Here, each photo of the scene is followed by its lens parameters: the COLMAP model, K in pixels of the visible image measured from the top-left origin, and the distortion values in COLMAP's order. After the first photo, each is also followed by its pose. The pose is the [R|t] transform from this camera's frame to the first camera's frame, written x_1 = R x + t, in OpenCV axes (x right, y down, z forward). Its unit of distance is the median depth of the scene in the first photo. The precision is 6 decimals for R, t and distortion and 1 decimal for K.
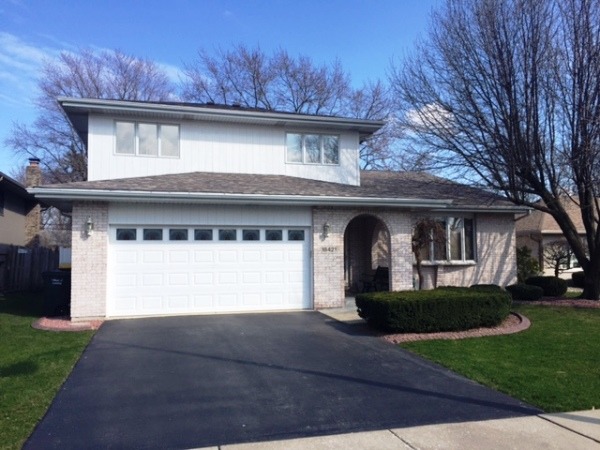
lens RADIAL K [[506.2, 0, 299.2], [0, 506.2, 223.6], [0, 0, 1]] dist [0.137931, 0.003264]
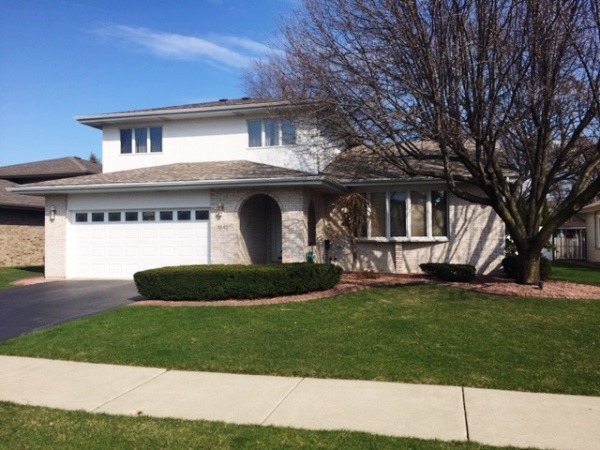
lens RADIAL K [[506.2, 0, 299.0], [0, 506.2, 225.0], [0, 0, 1]] dist [0.137931, 0.003264]
pose [[0.854216, -0.012881, -0.519758, 0.621621], [0.037742, 0.998592, 0.037281, 0.008453], [0.518546, -0.051462, 0.853499, 0.107231]]
